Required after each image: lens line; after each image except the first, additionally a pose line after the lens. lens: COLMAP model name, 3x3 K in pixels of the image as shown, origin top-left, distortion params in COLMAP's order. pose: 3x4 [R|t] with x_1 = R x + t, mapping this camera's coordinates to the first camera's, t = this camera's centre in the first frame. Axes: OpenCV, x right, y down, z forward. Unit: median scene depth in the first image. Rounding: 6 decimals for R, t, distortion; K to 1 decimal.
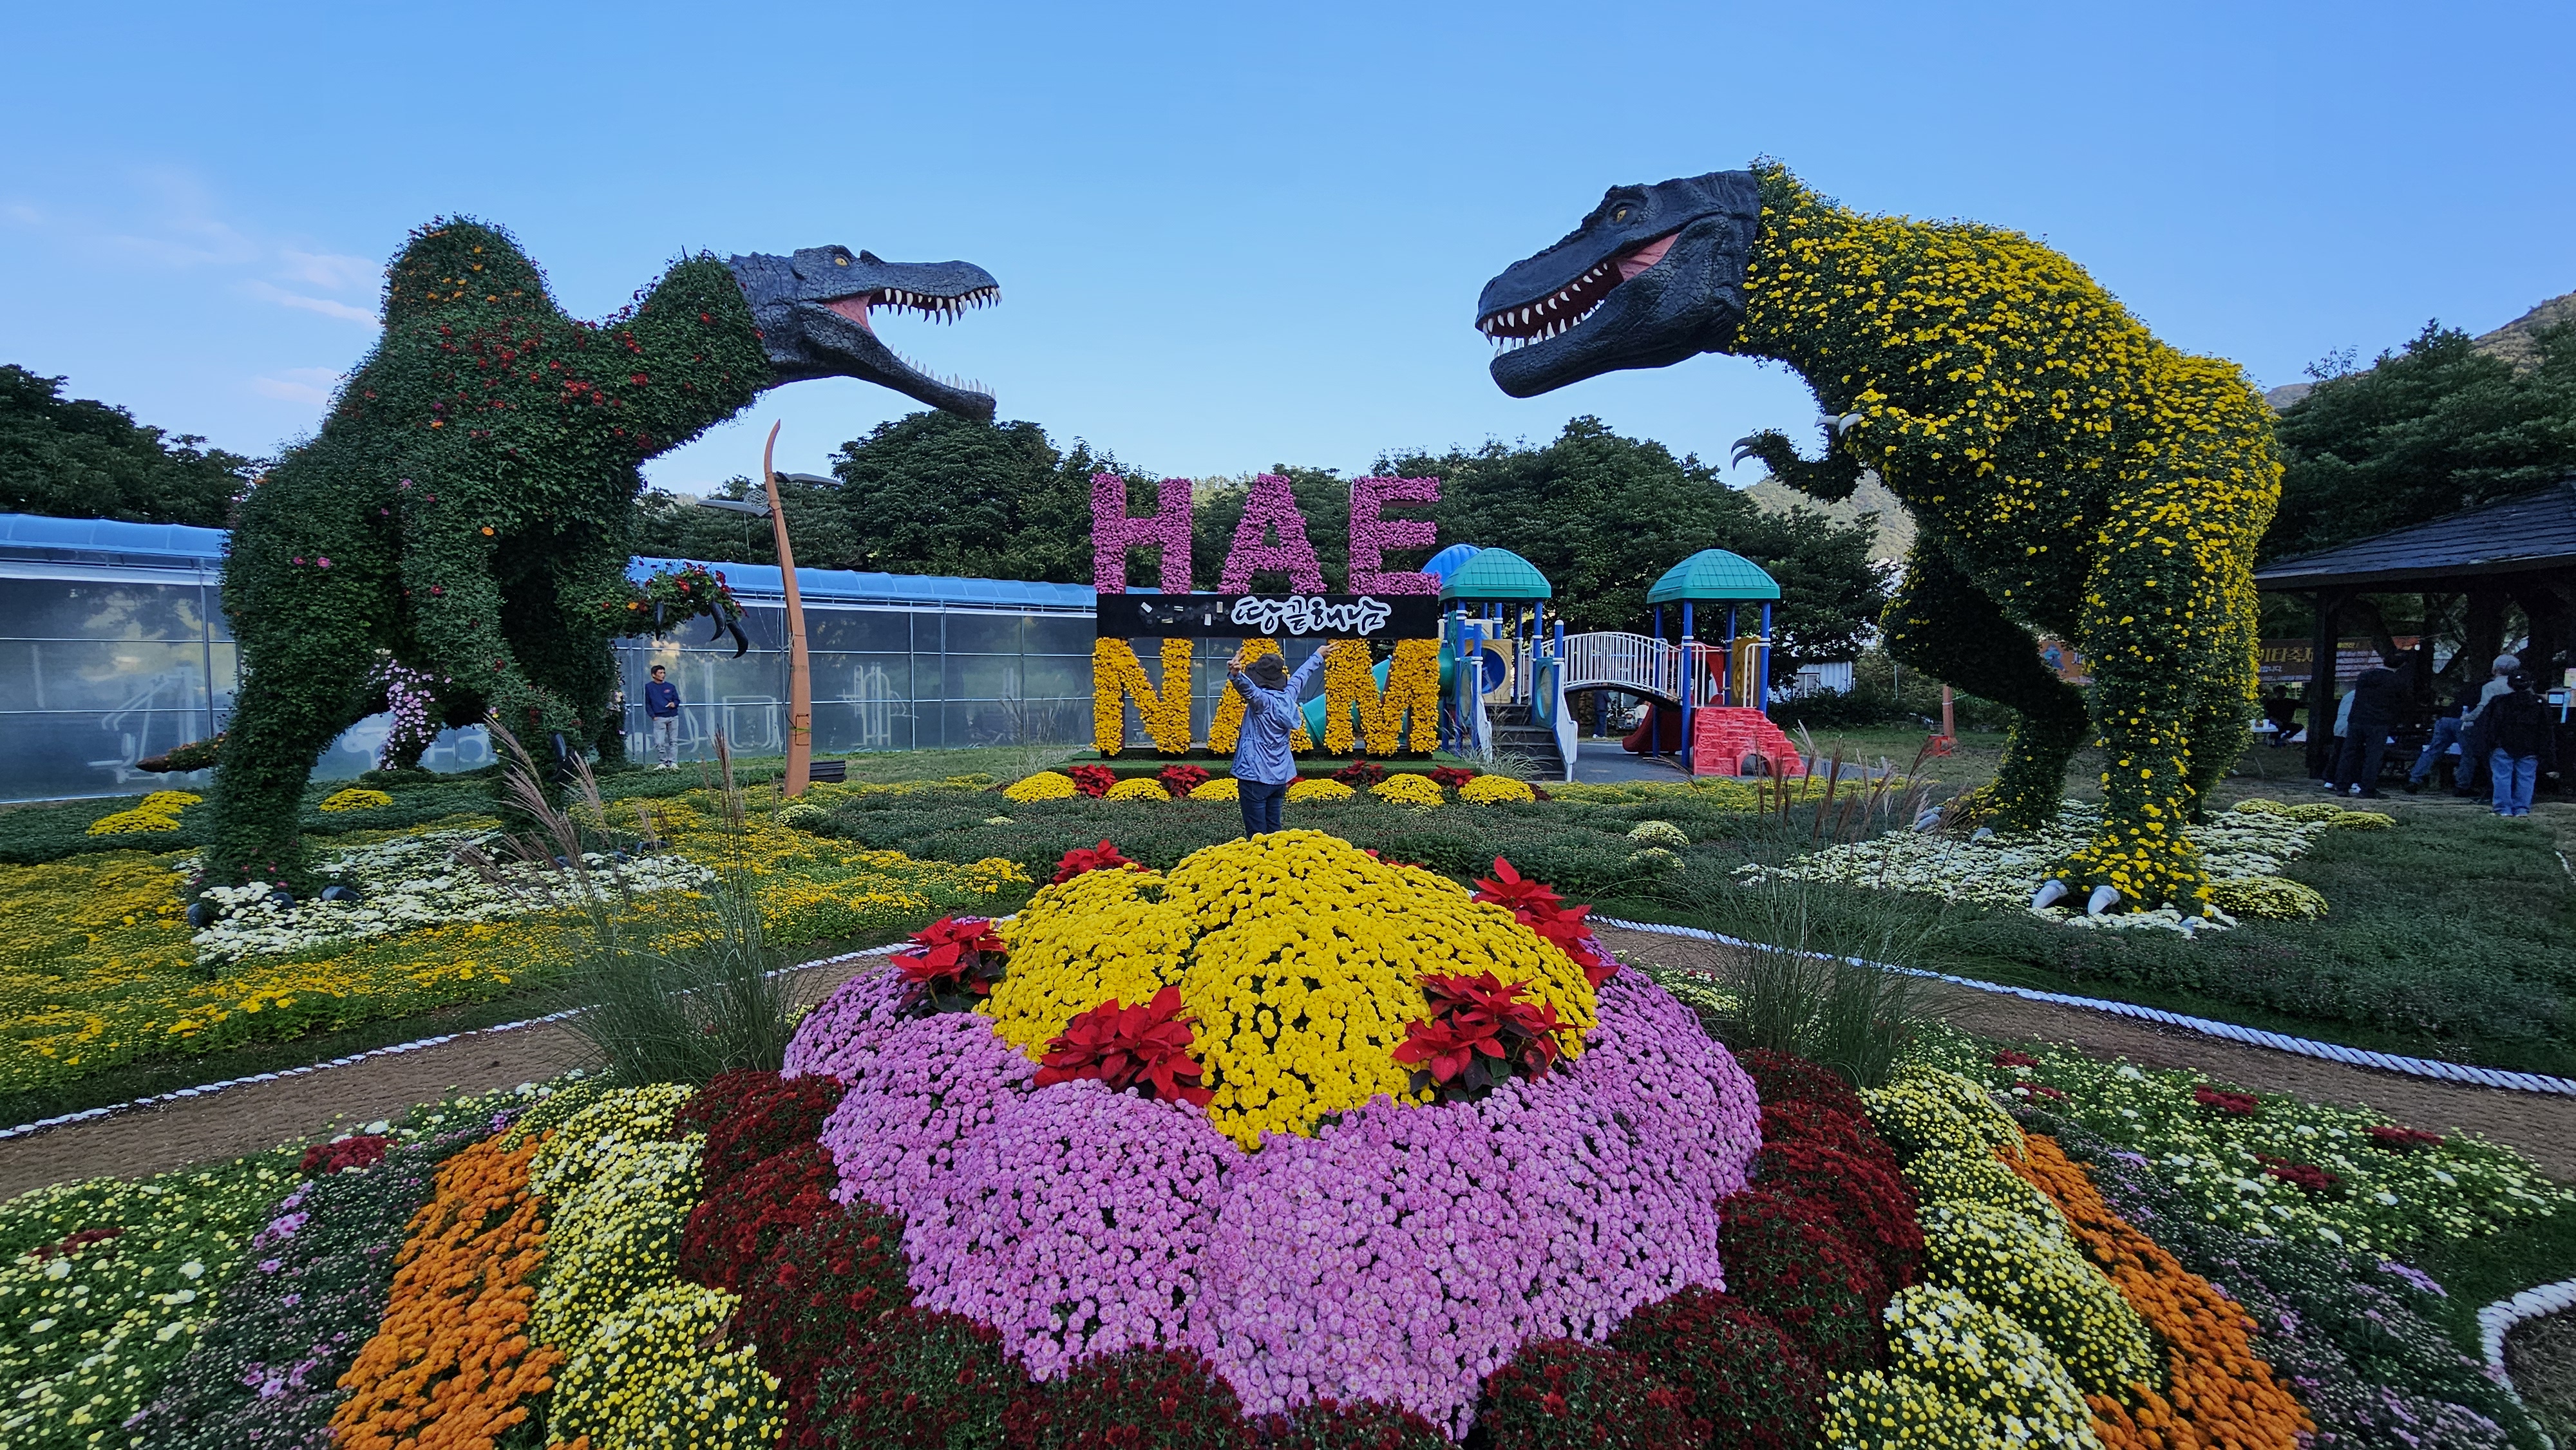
lens RADIAL K [[1036.5, 0, 1270.6], [0, 1036.5, 728.2], [0, 0, 1]] dist [0.002433, -0.000480]
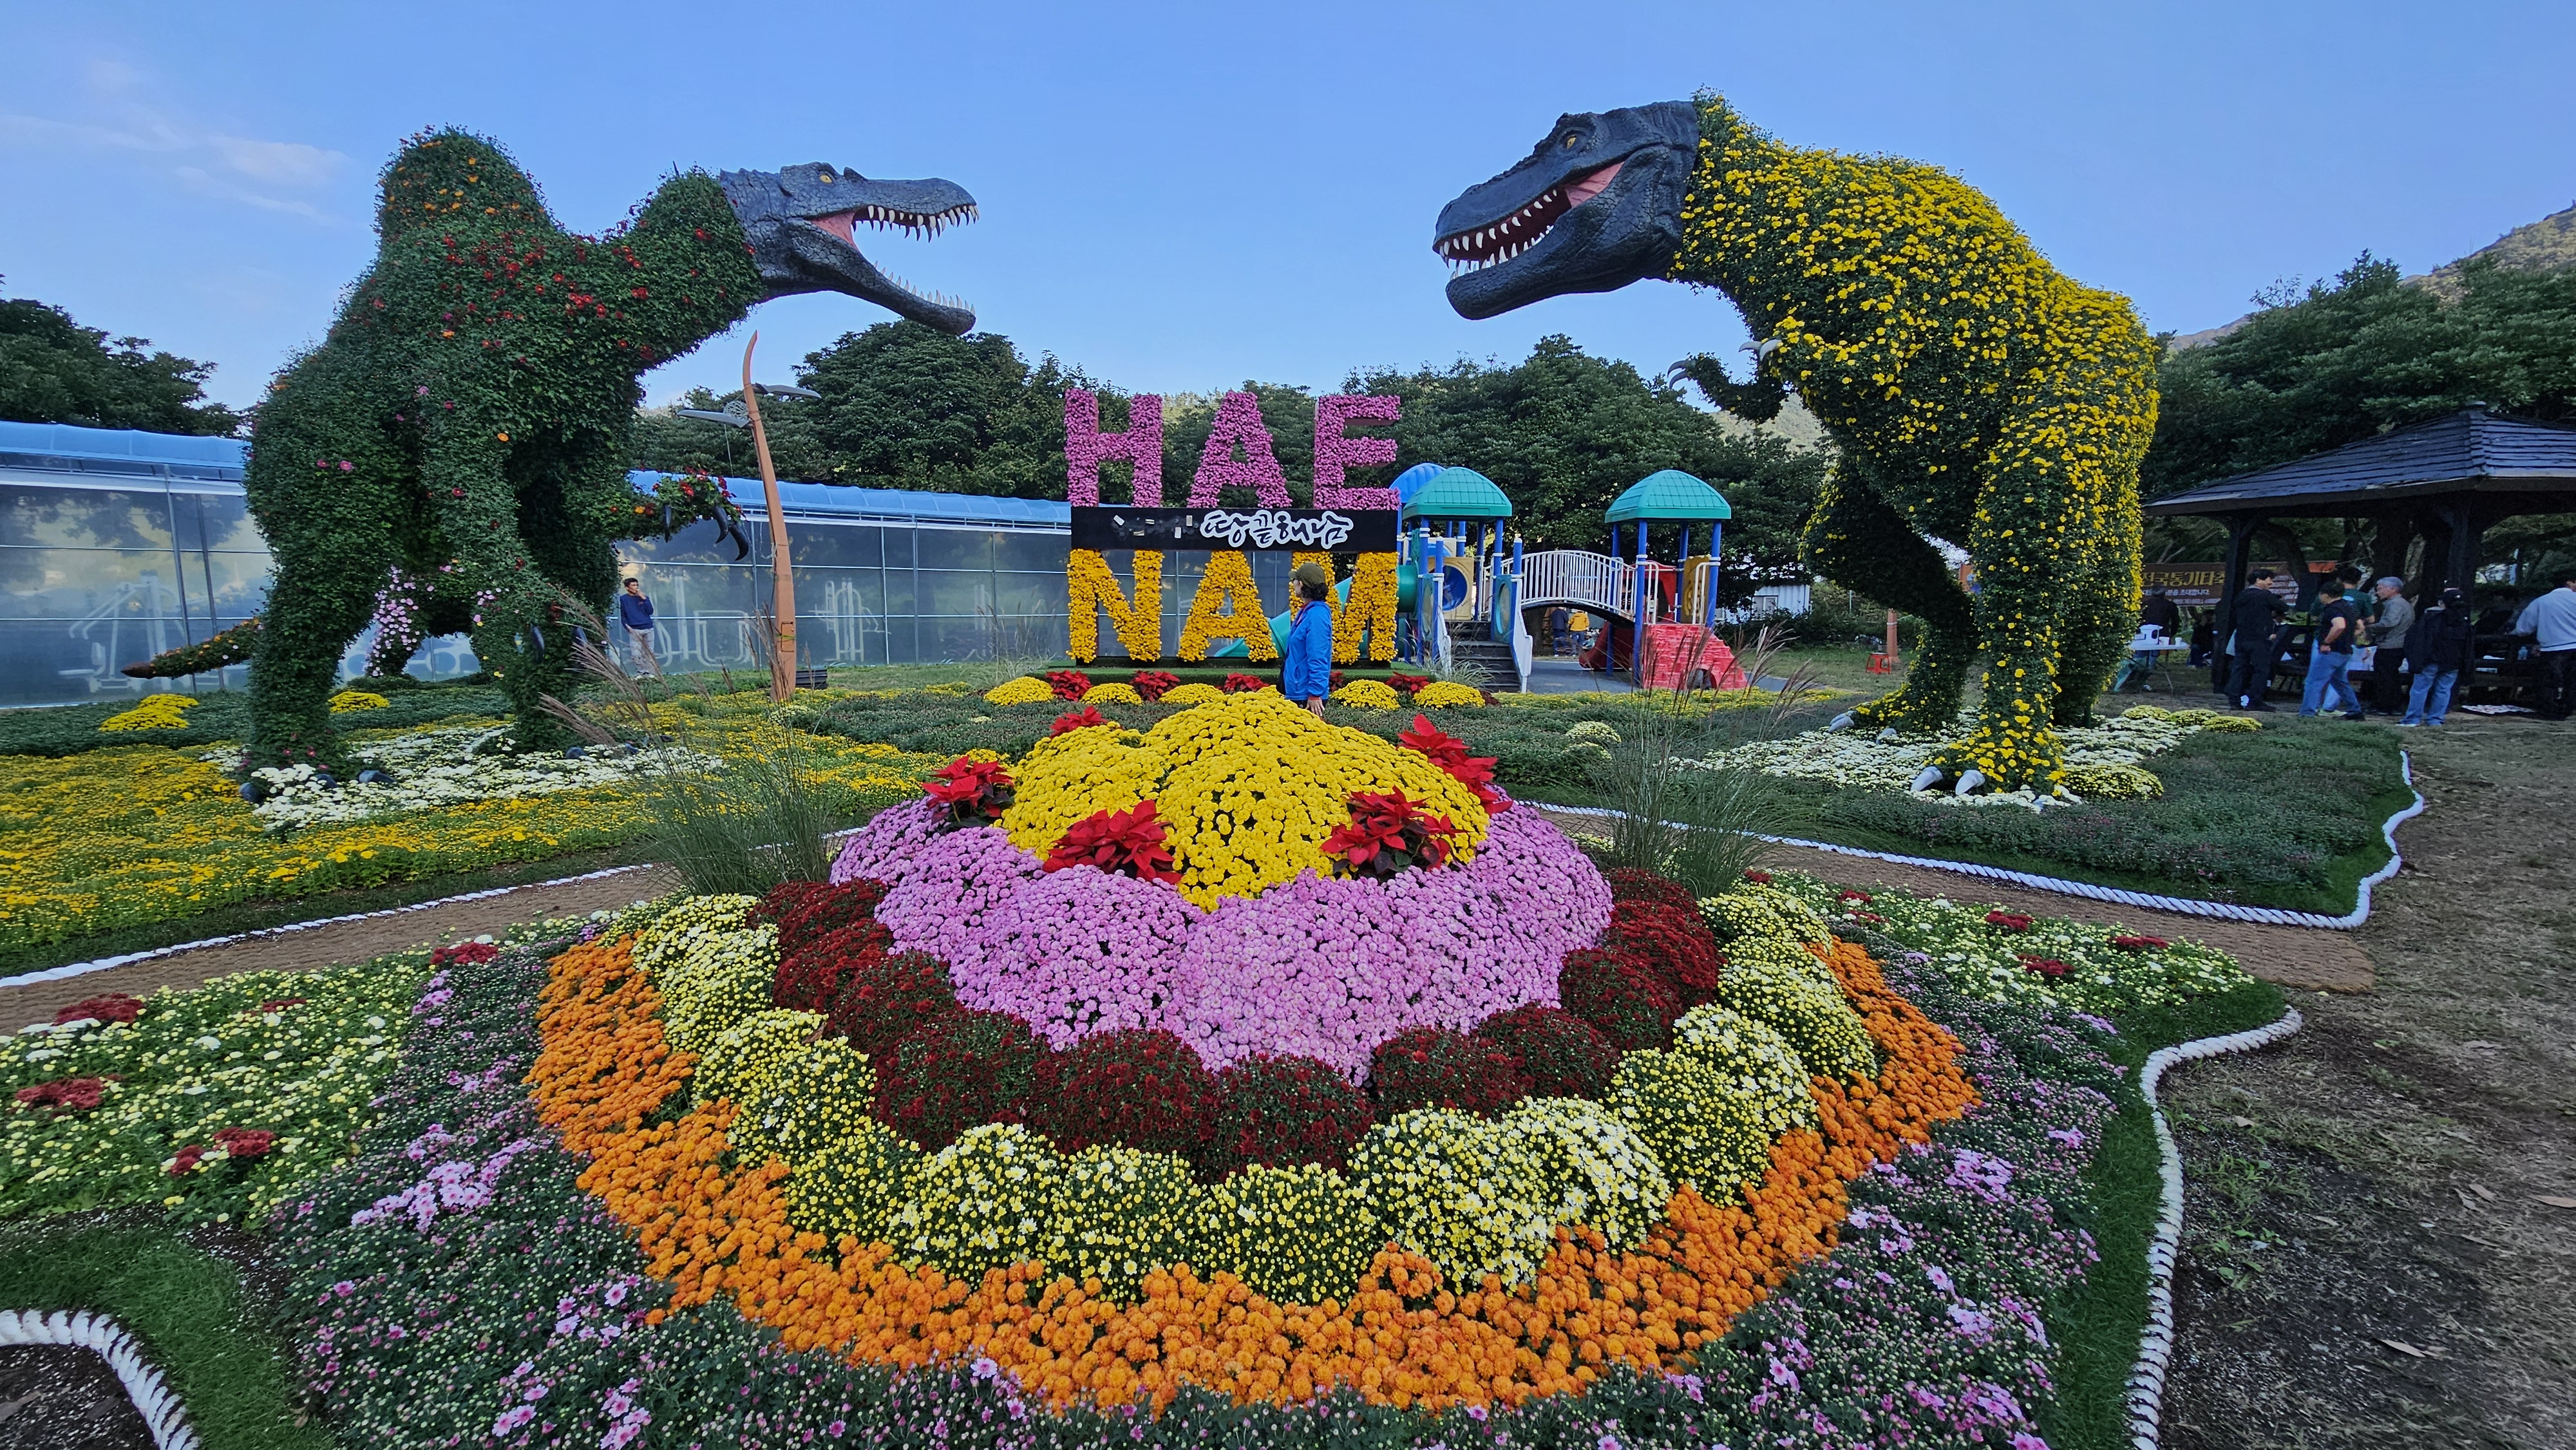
lens RADIAL K [[1036.5, 0, 1270.6], [0, 1036.5, 728.2], [0, 0, 1]] dist [0.002433, -0.000480]
pose [[0.999603, 0.001794, 0.028122, 0.006489], [-0.003869, 0.997257, 0.073918, 0.024402], [-0.027912, -0.073997, 0.996868, -0.099179]]
